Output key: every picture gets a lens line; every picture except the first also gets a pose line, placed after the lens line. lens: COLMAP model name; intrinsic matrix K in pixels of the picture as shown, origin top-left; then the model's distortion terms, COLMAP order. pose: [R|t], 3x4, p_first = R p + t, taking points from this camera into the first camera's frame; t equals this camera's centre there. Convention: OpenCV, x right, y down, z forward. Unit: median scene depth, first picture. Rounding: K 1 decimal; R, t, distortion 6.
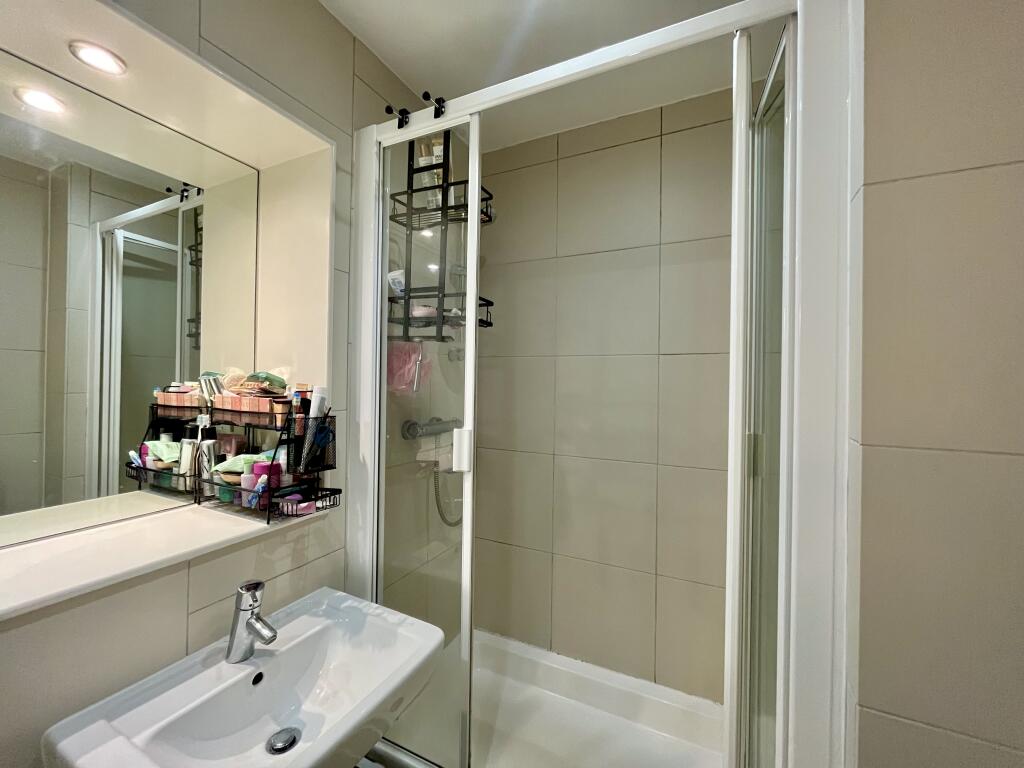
lens RADIAL K [[413.1, 0, 511.6], [0, 413.1, 379.8], [0, 0, 1]] dist [-0.003841, -0.000439]
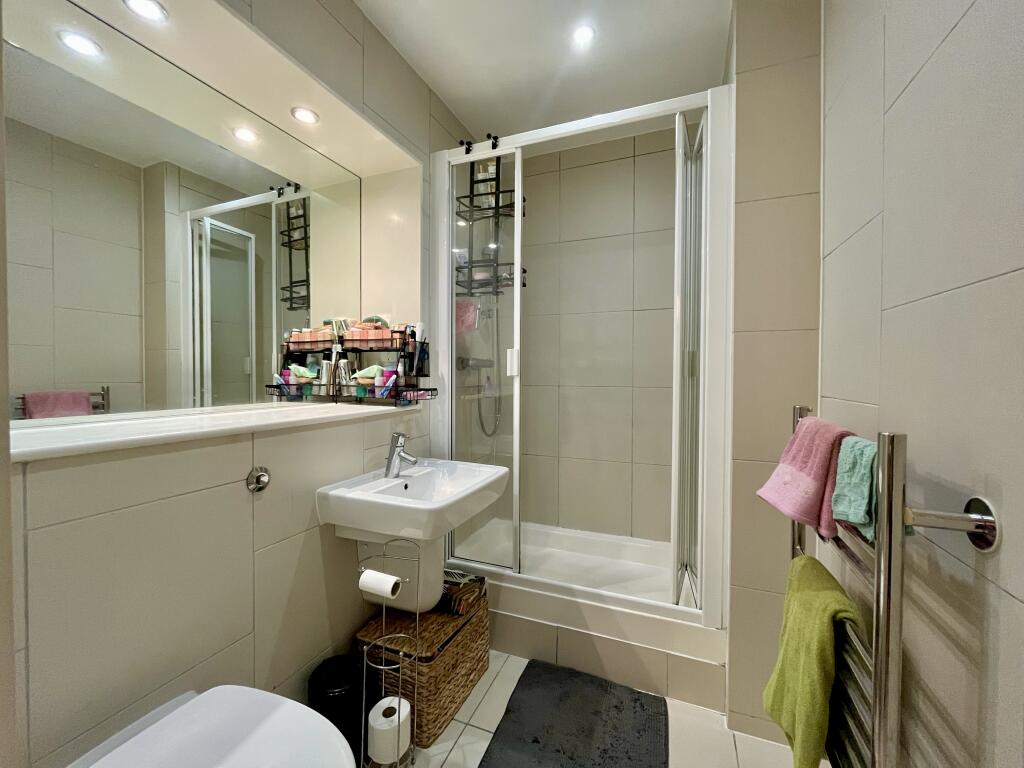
lens RADIAL K [[413.1, 0, 511.6], [0, 413.1, 379.8], [0, 0, 1]] dist [-0.003841, -0.000439]
pose [[0.997870, -0.012546, 0.064022, -0.211171], [0.011184, 0.999704, 0.021585, 0.187449], [-0.064274, -0.020823, 0.997715, -0.537349]]
